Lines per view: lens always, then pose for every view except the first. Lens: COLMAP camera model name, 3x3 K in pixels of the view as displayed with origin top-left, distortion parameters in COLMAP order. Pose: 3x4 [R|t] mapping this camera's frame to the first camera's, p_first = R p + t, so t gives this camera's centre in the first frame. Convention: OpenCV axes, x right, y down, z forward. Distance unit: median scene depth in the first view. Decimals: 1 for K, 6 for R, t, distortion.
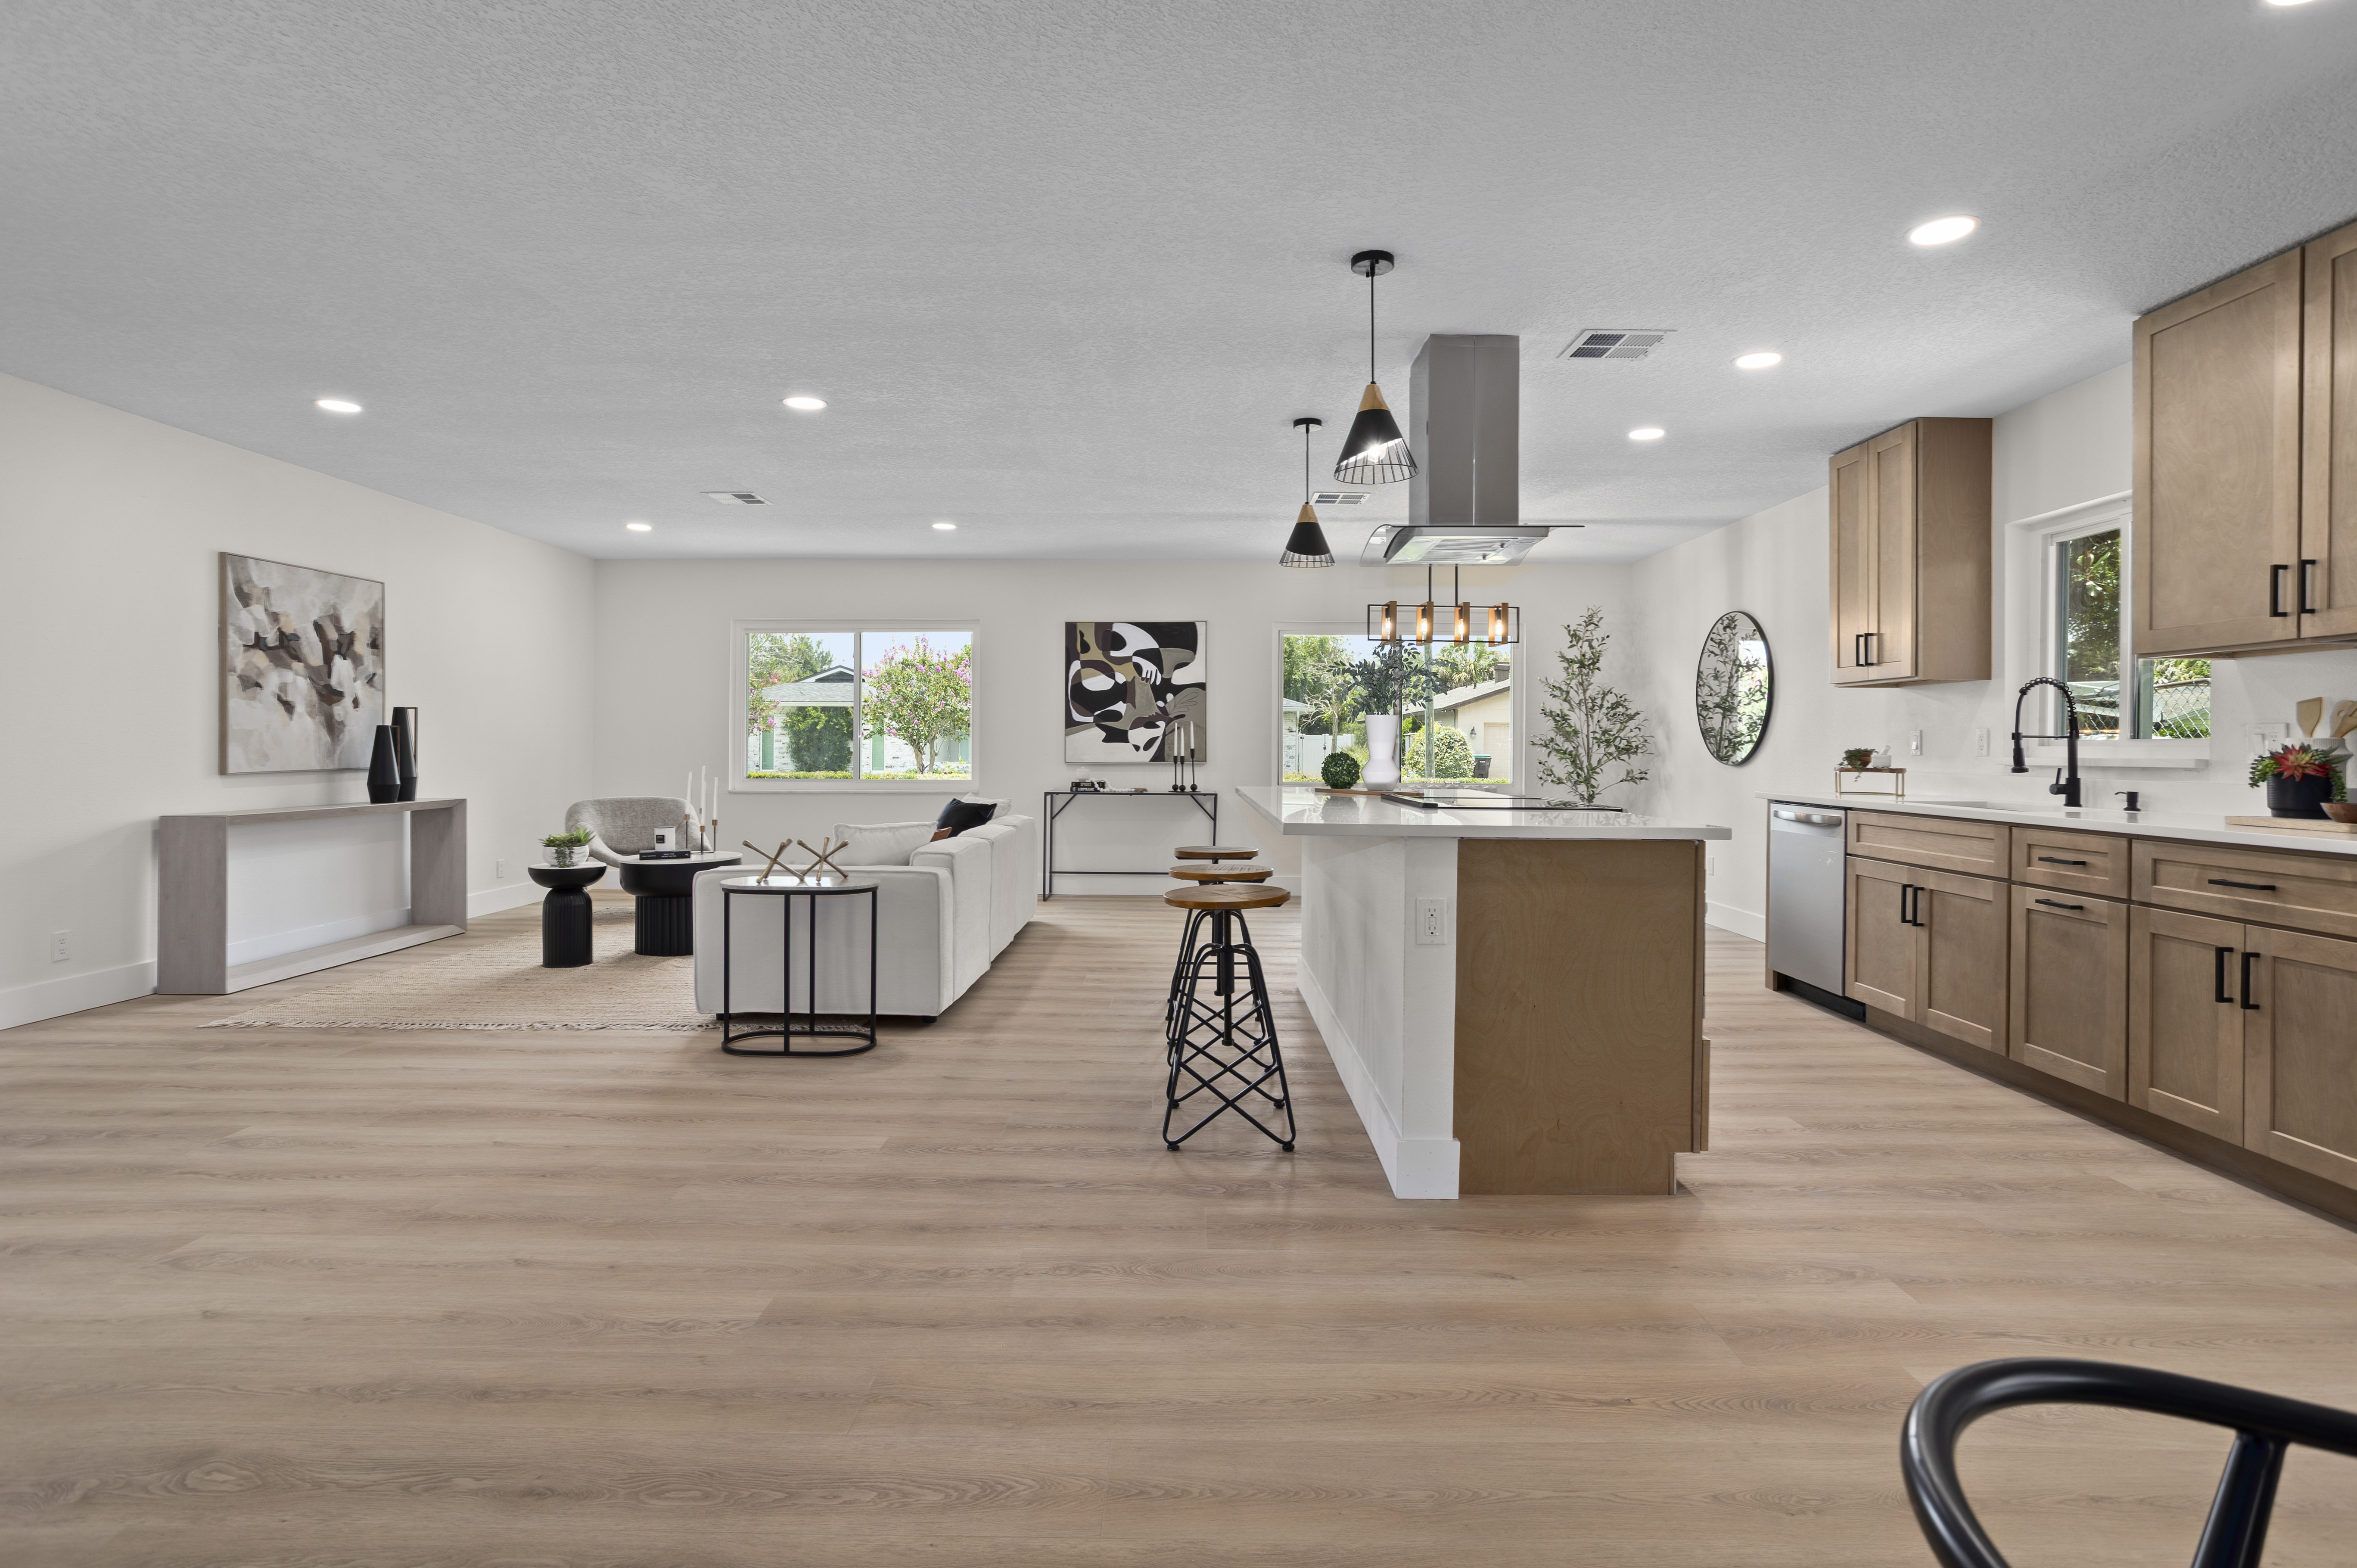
lens RADIAL K [[1157.3, 0, 1187.7], [0, 1157.3, 749.1], [0, 0, 1]] dist [-0.051742, 0.030862]
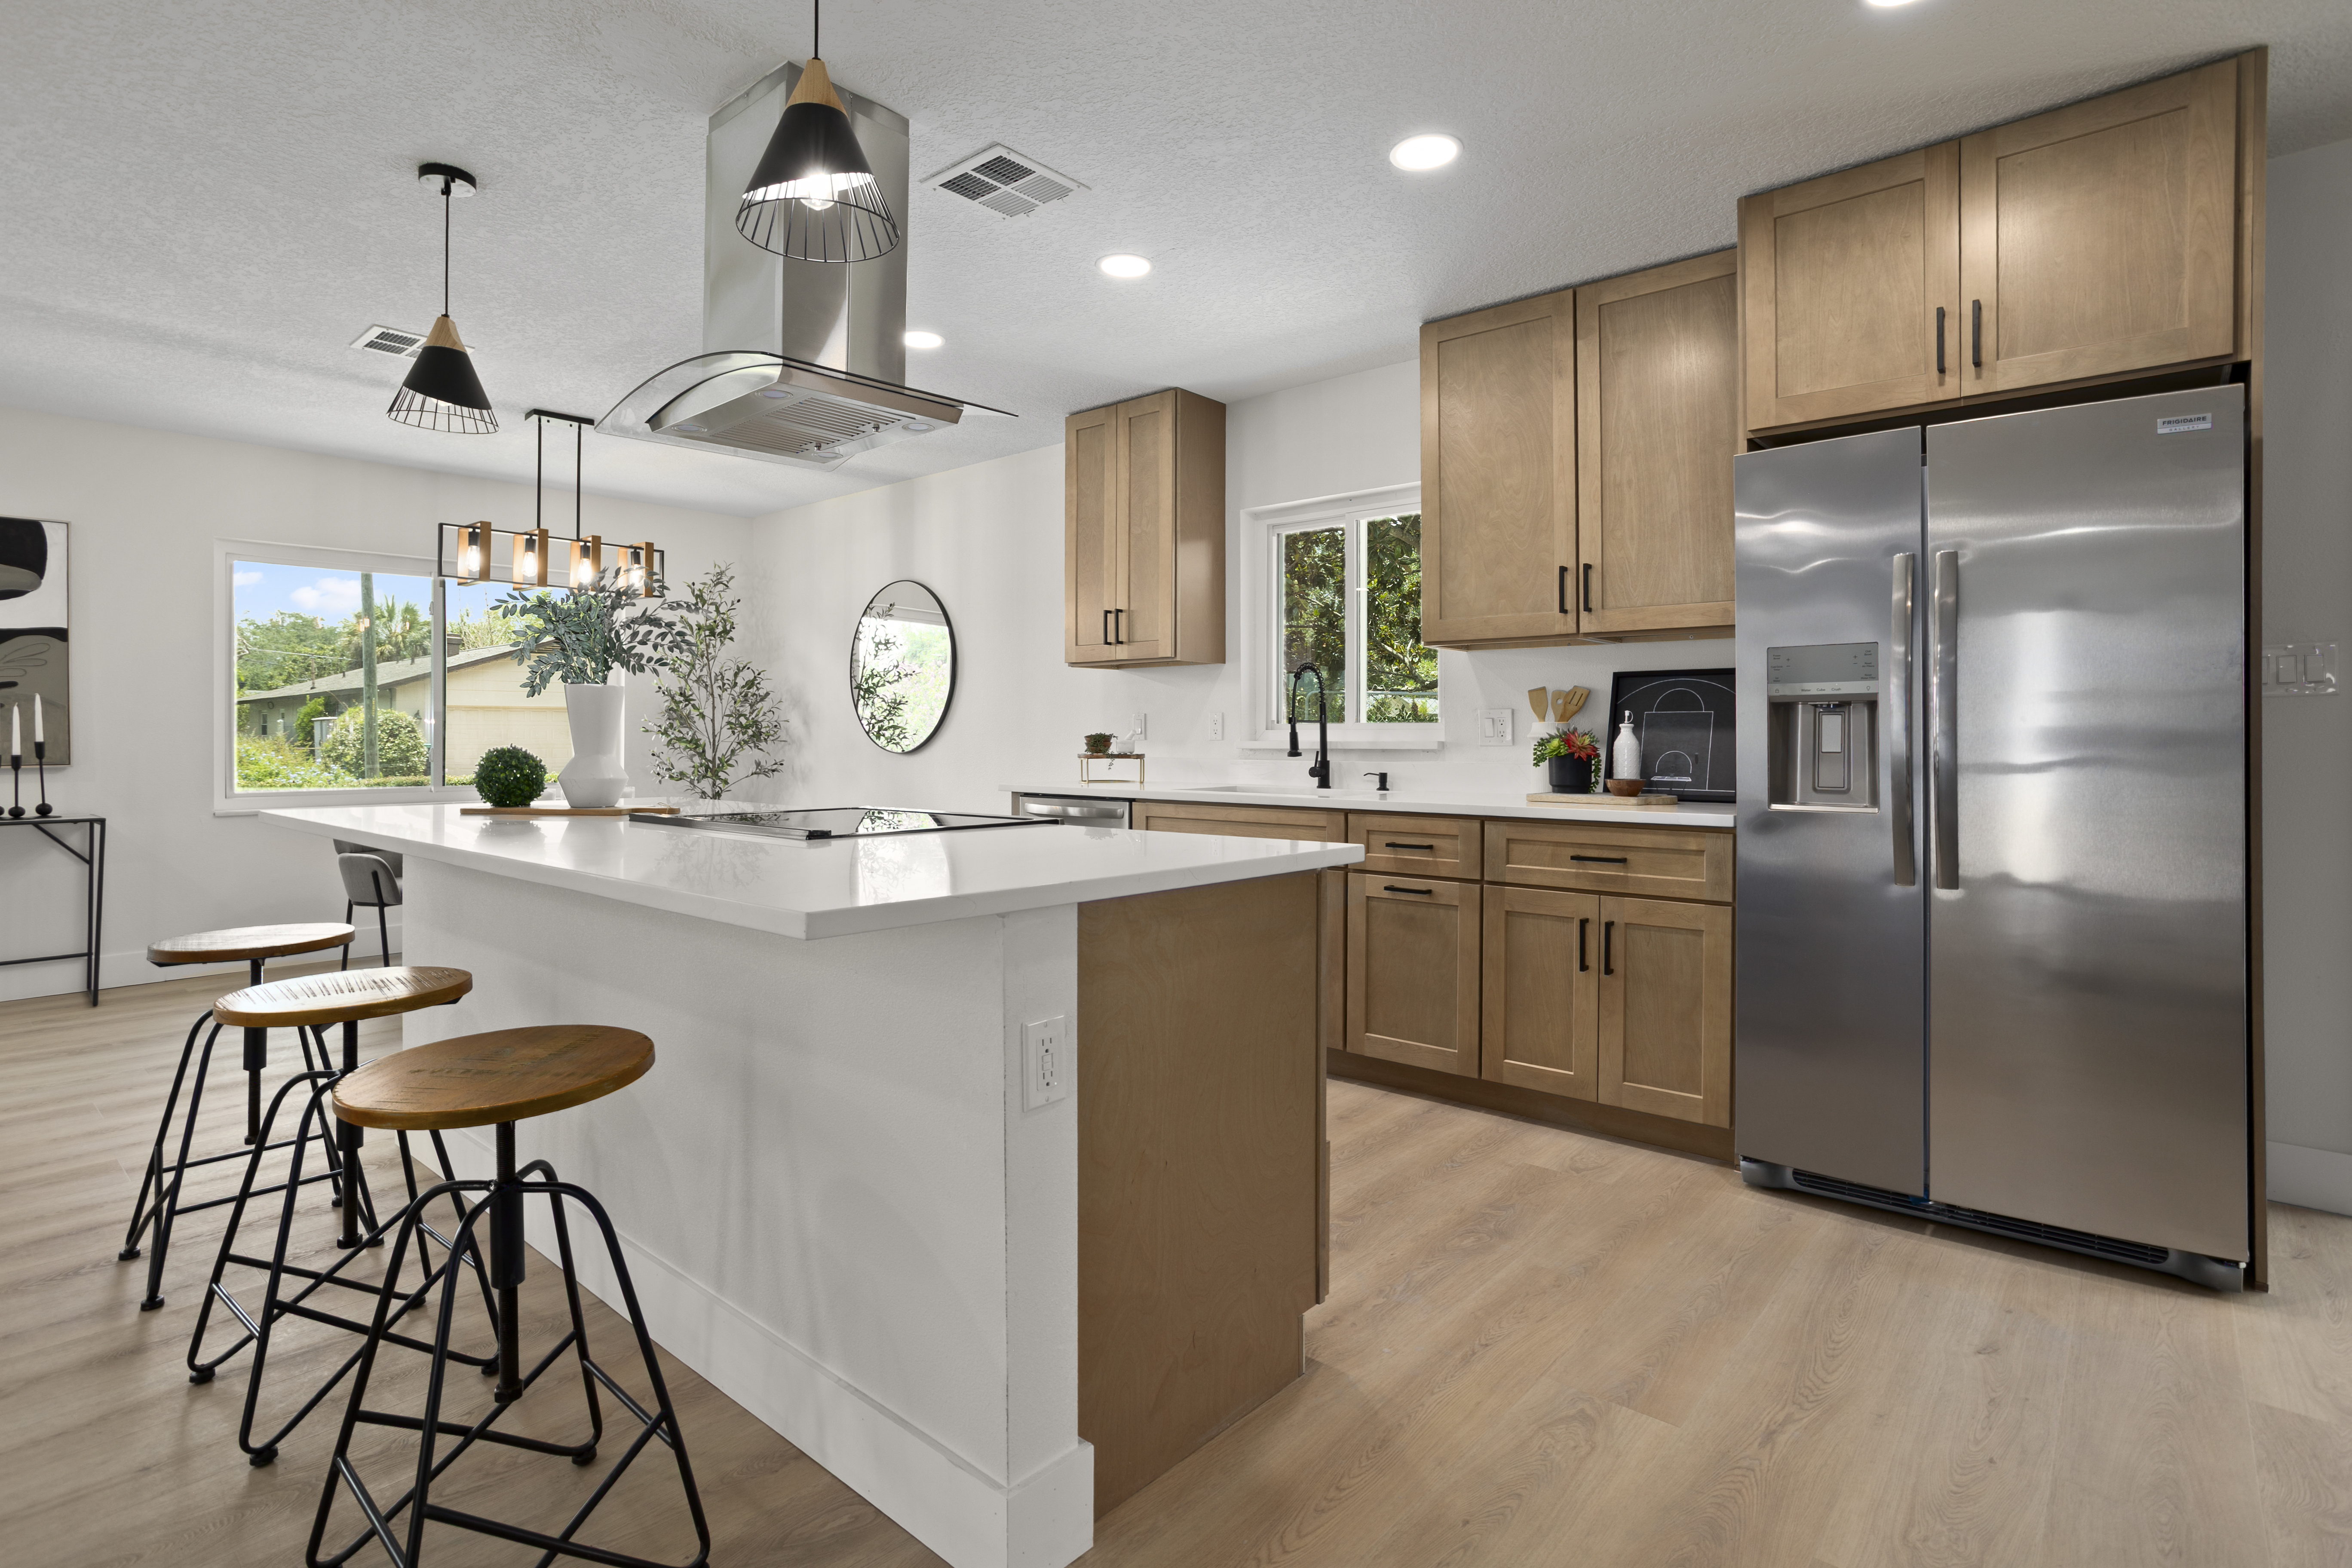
lens RADIAL K [[1159.5, 0, 1186.9], [0, 1159.5, 732.4], [0, 0, 1]] dist [-0.052100, 0.030635]
pose [[0.650678, -0.006730, 0.759324, -0.081152], [0.008043, 0.999966, 0.001971, -0.002880], [-0.759311, 0.004825, 0.650710, 0.320941]]
